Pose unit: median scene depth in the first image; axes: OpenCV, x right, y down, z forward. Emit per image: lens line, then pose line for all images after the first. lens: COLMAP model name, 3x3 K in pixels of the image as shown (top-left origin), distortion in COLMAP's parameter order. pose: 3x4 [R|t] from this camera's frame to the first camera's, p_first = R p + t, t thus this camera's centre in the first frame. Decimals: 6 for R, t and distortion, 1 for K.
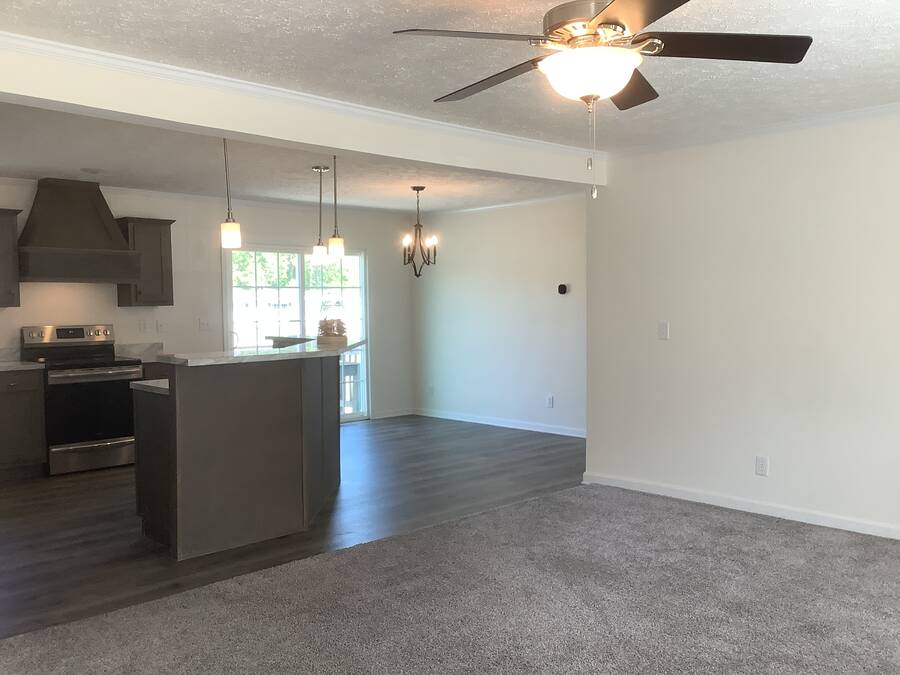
lens RADIAL K [[817.7, 0, 450.4], [0, 817.7, 321.6], [0, 0, 1]] dist [0.050758, -0.004917]
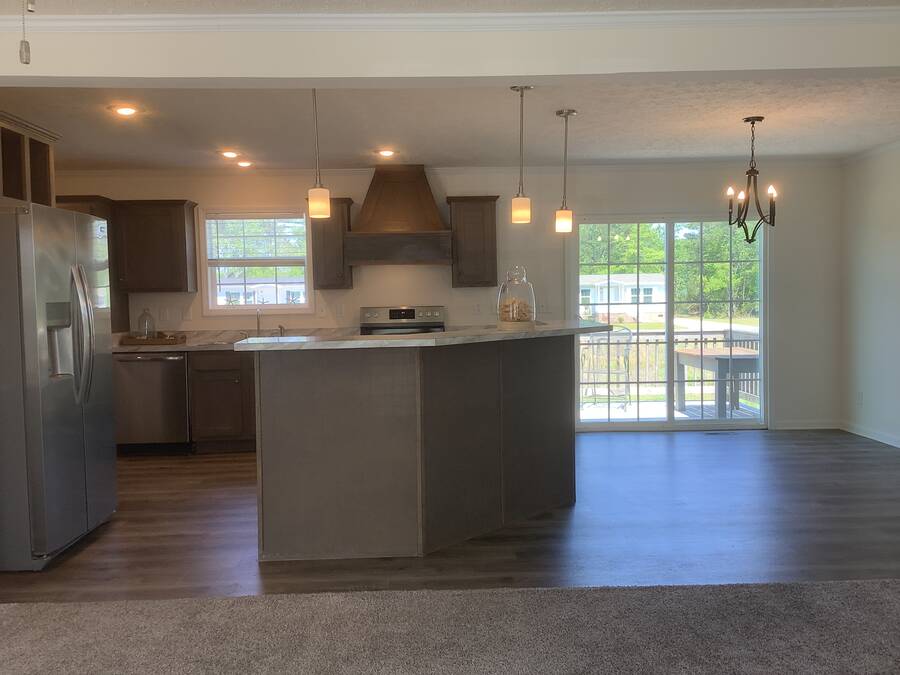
lens RADIAL K [[806.3, 0, 450.0], [0, 806.3, 337.5], [0, 0, 1]] dist [0.213513, -0.423581]
pose [[0.744658, 0.033293, -0.666615, 0.252723], [-0.006674, 0.999077, 0.042442, 0.000045], [0.667412, -0.027156, 0.744193, 0.272206]]
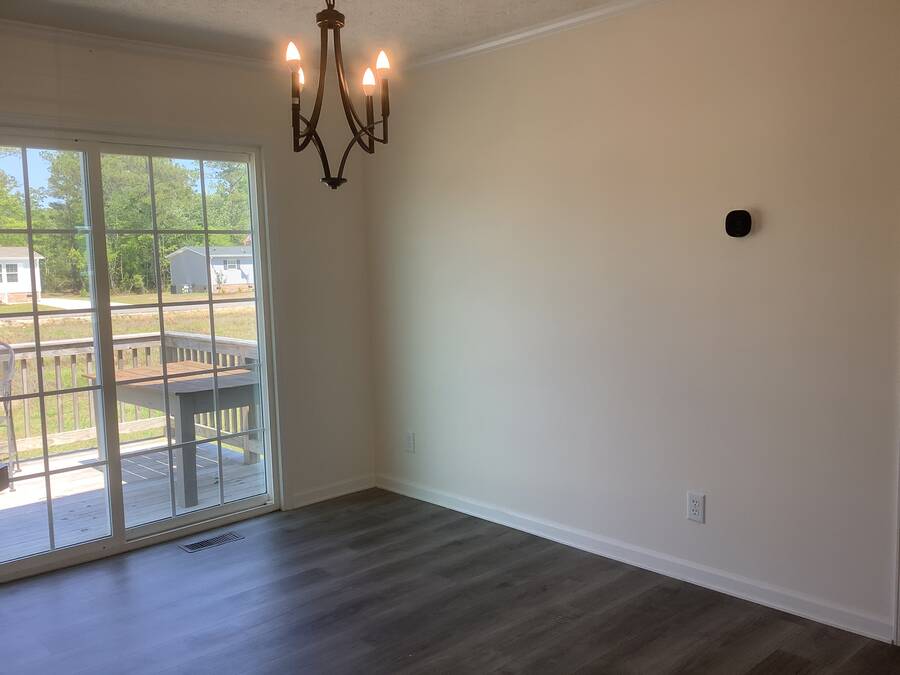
lens RADIAL K [[816.7, 0, 450.0], [0, 816.7, 337.5], [0, 0, 1]] dist [0.071814, -0.096290]
pose [[0.999844, -0.016532, -0.006224, 0.005528], [0.016964, 0.996872, 0.077197, -0.020458], [0.004929, -0.077290, 0.996996, 0.680438]]
